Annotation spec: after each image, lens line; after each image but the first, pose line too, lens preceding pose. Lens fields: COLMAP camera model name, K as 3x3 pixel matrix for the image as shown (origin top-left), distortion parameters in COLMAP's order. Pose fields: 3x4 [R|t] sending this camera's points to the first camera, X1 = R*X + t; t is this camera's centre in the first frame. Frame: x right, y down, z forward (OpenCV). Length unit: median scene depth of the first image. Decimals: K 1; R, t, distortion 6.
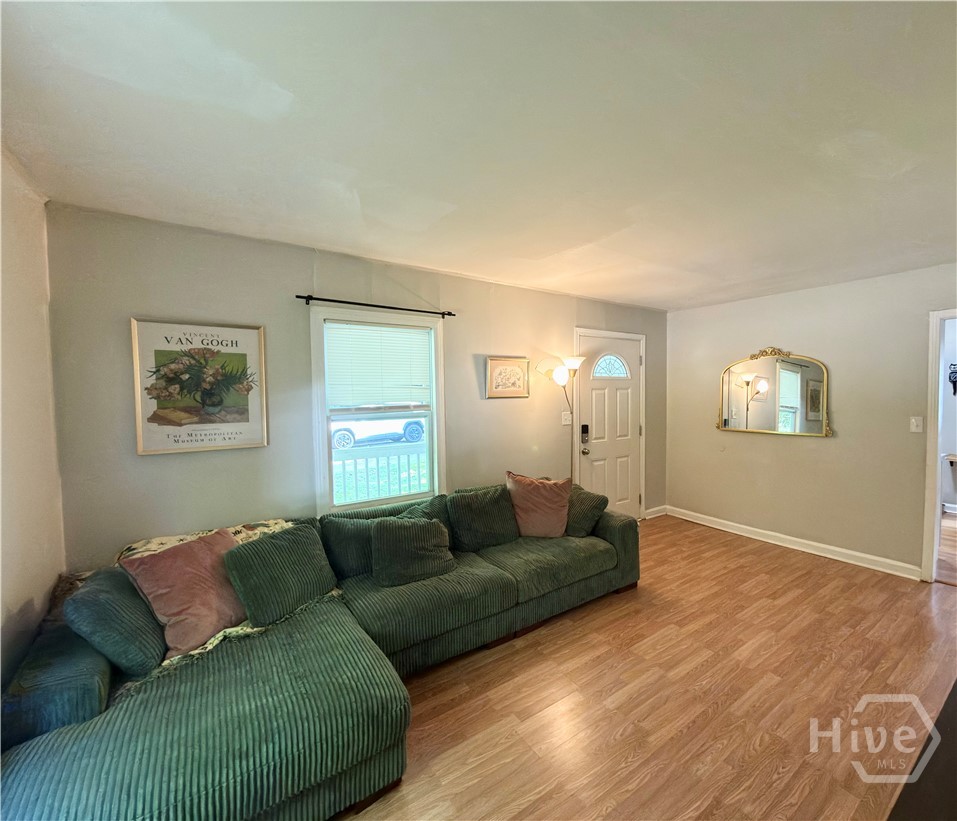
lens RADIAL K [[416.4, 0, 478.5], [0, 416.4, 410.5], [0, 0, 1]] dist [-0.000187, 0.000121]
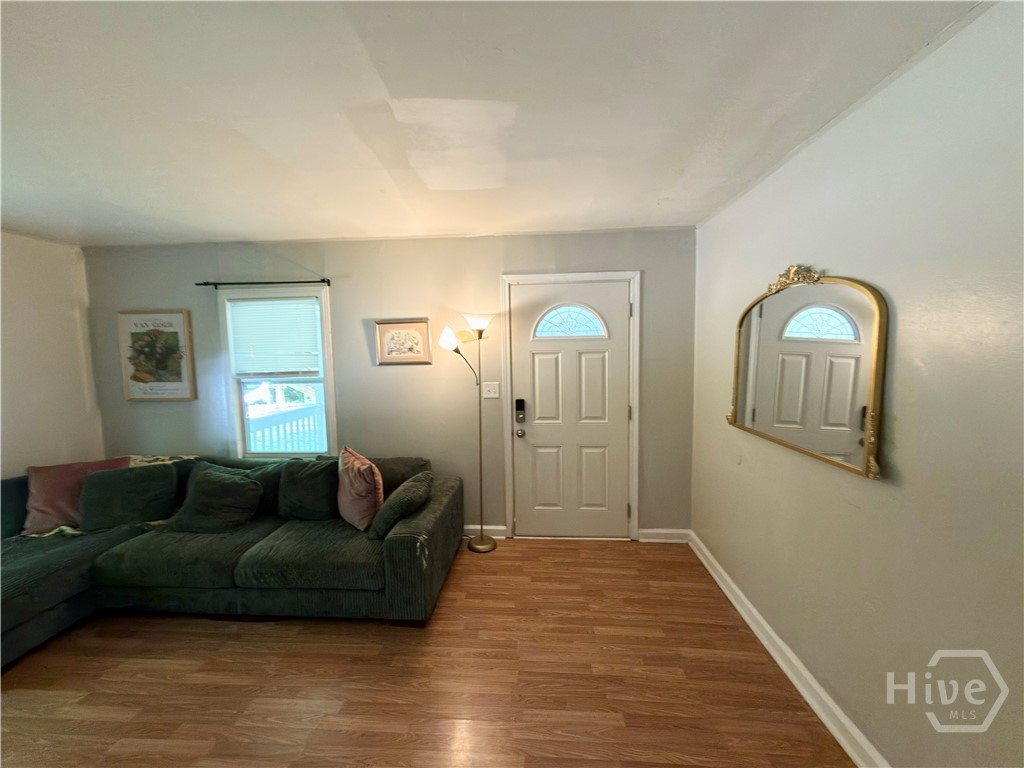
lens RADIAL K [[362.4, 0, 512.0], [0, 362.4, 384.0], [0, 0, 1]] dist [-0.000858, -0.000113]
pose [[0.797059, 0.045009, -0.602221, 0.836863], [-0.017940, 0.998543, 0.050885, -0.036942], [0.603634, -0.029754, 0.796706, 0.579651]]
